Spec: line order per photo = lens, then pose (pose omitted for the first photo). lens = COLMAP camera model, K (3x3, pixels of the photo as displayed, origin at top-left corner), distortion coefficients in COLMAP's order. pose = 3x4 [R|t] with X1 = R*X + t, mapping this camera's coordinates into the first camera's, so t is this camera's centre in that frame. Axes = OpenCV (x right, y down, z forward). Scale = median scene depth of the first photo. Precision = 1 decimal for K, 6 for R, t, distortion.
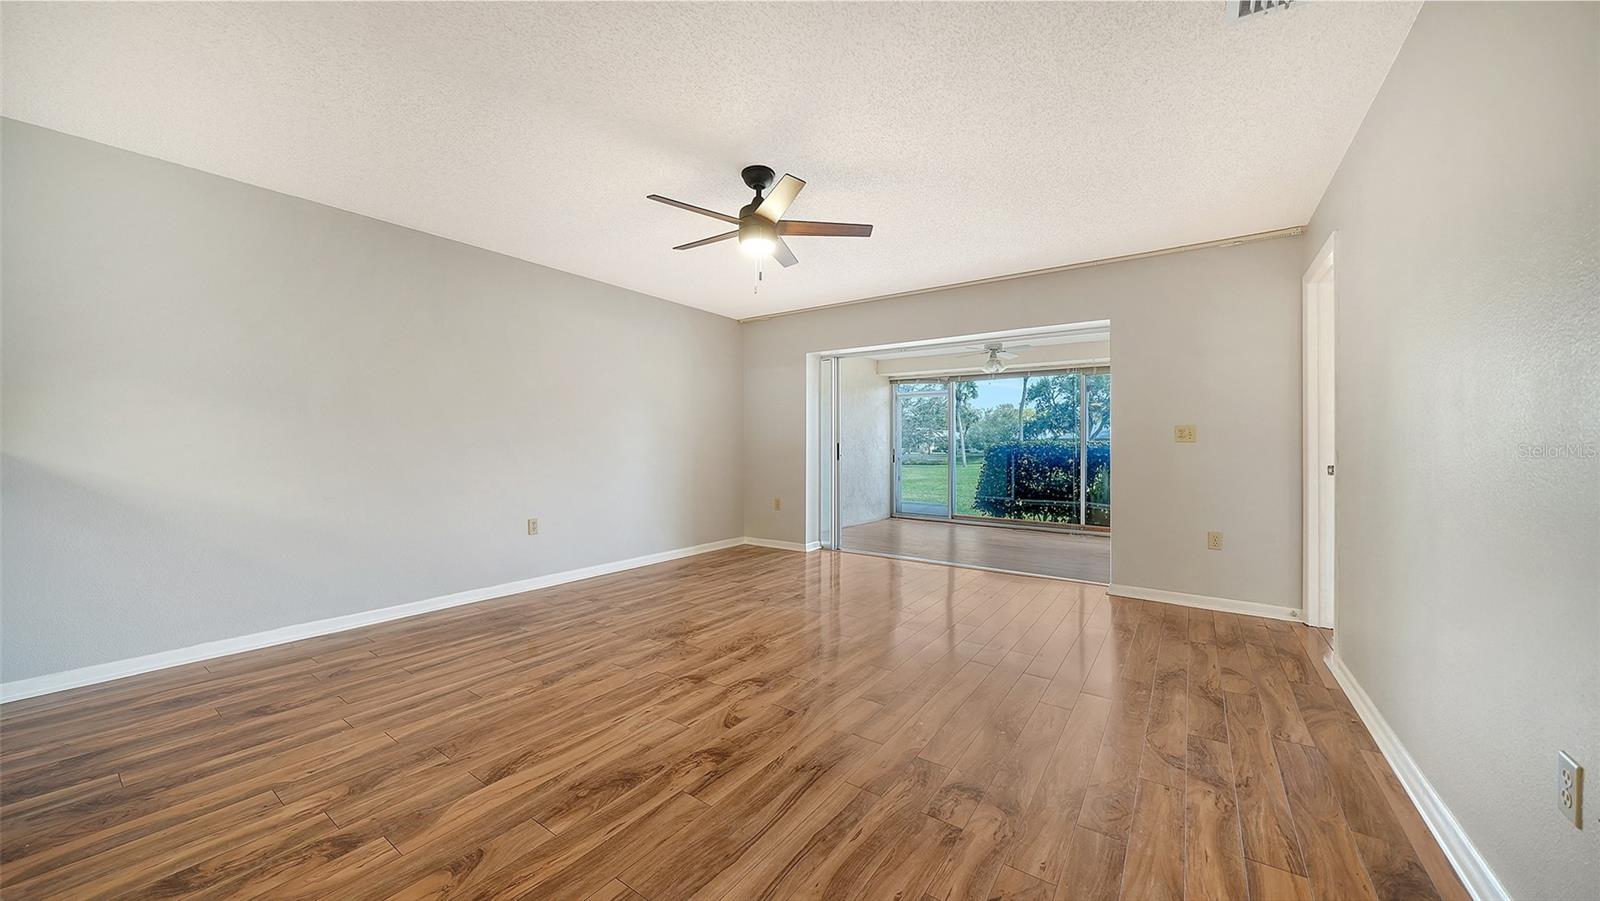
lens RADIAL K [[545.7, 0, 790.4], [0, 545.7, 438.4], [0, 0, 1]] dist [0.000905, -0.000043]
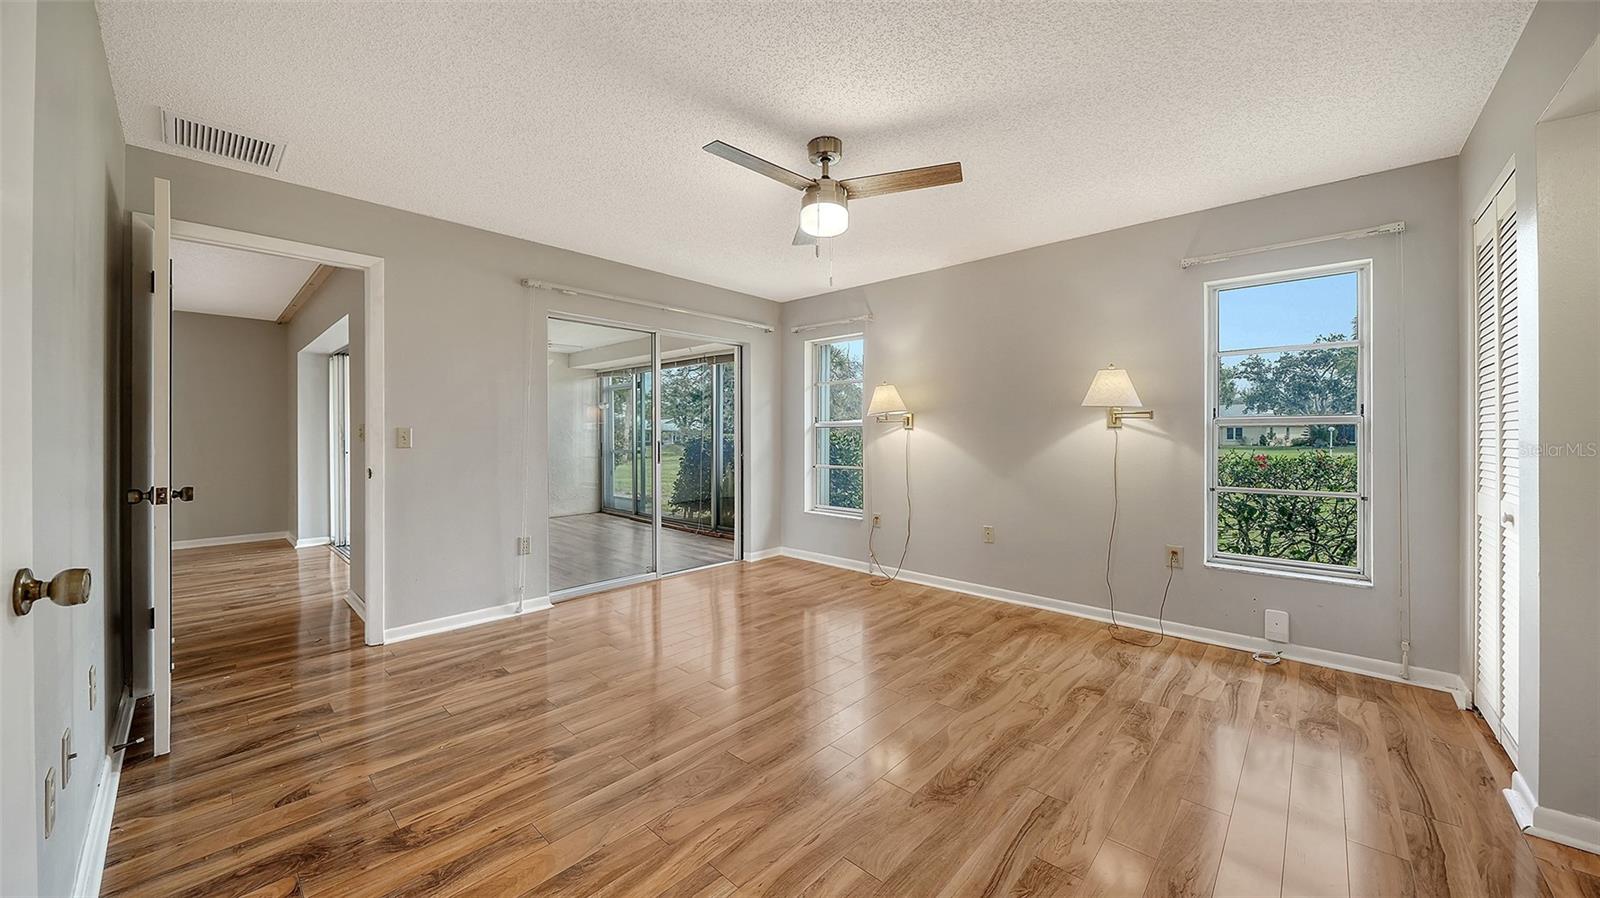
lens RADIAL K [[557.7, 0, 795.5], [0, 557.7, 430.0], [0, 0, 1]] dist [0.000536, 0.000072]
pose [[0.992984, -0.009382, -0.117879, 2.039150], [0.009627, 0.999953, 0.001517, -0.009838], [0.117859, -0.002641, 0.993027, 0.113200]]
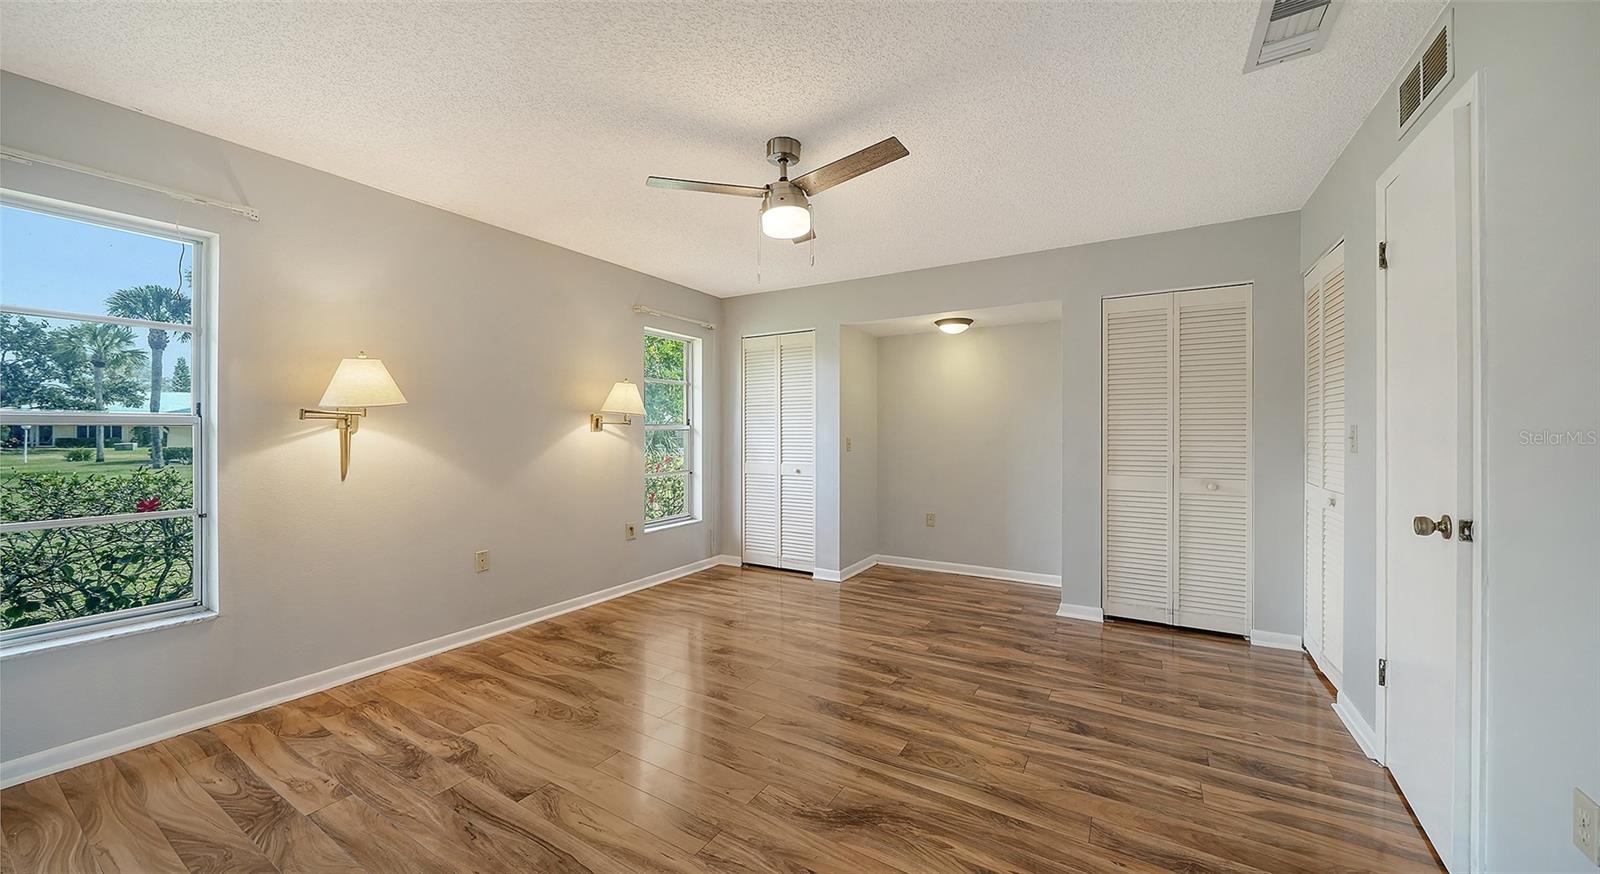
lens RADIAL K [[563.7, 0, 809.6], [0, 563.7, 426.1], [0, 0, 1]] dist [-0.000291, -0.000043]
pose [[-0.091483, 0.003777, 0.995800, 1.127516], [-0.010856, 0.999930, -0.004790, -0.018918], [-0.995748, -0.011249, -0.091435, 1.016305]]
